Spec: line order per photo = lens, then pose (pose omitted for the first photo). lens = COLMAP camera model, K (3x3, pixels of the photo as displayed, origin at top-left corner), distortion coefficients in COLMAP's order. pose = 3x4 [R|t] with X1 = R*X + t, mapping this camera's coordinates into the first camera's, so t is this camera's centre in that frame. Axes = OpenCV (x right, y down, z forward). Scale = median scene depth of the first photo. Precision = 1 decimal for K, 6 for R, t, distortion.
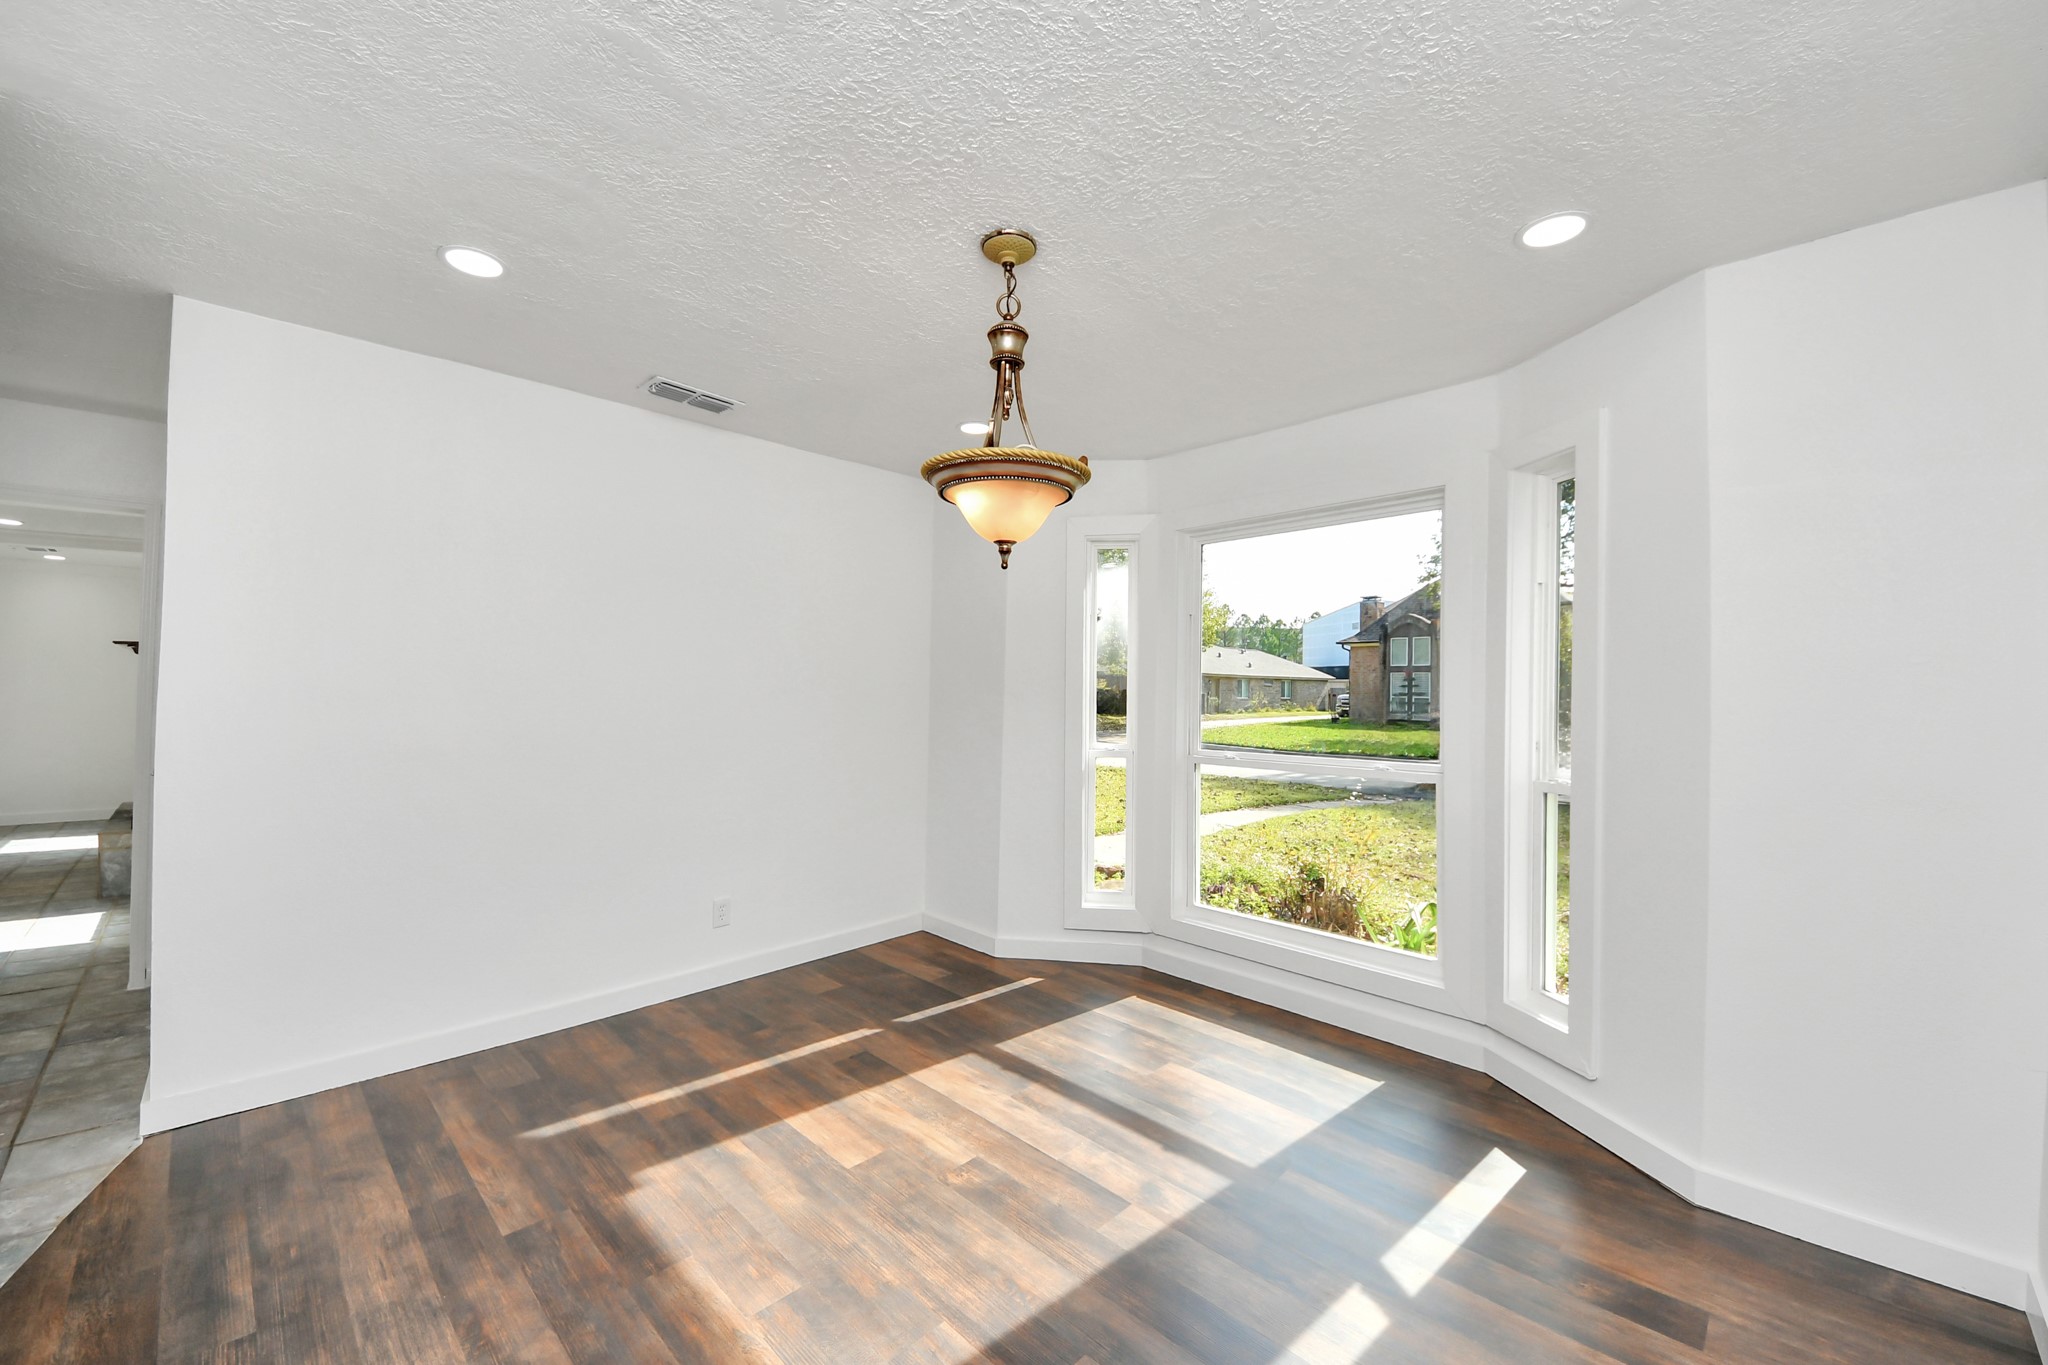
lens RADIAL K [[880.6, 0, 1023.0], [0, 880.6, 680.6], [0, 0, 1]] dist [-0.000898, -0.000125]
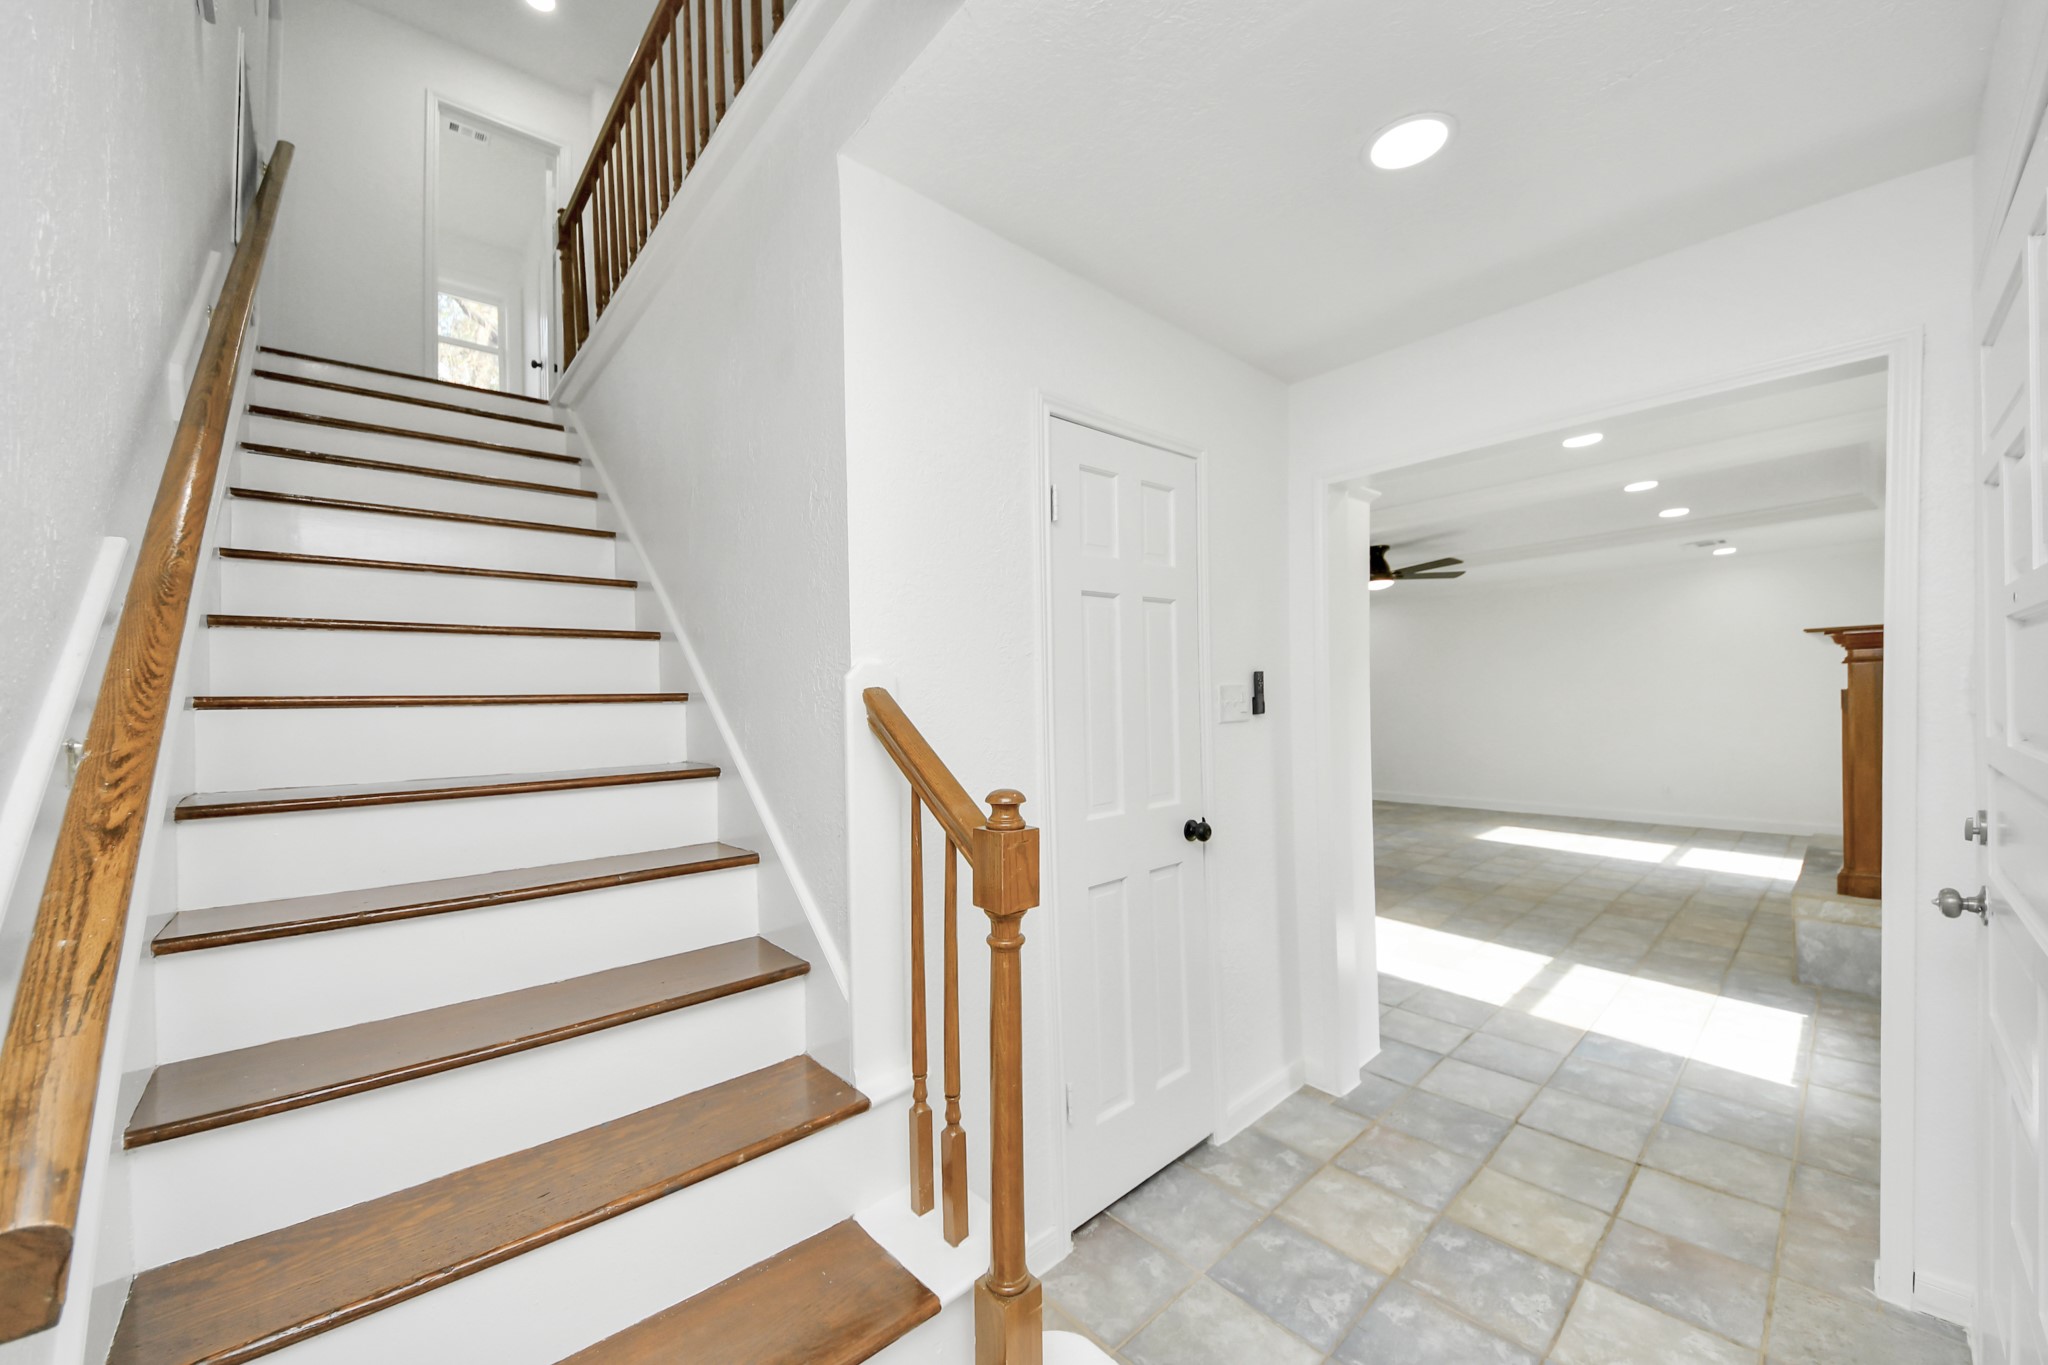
lens RADIAL K [[747.1, 0, 1020.0], [0, 747.1, 692.2], [0, 0, 1]] dist [0.000910, -0.000002]
pose [[-0.019682, -0.004447, -0.999796, -0.405638], [0.023831, 0.999704, -0.004916, -0.005796], [0.999522, -0.023923, -0.019570, 0.365396]]
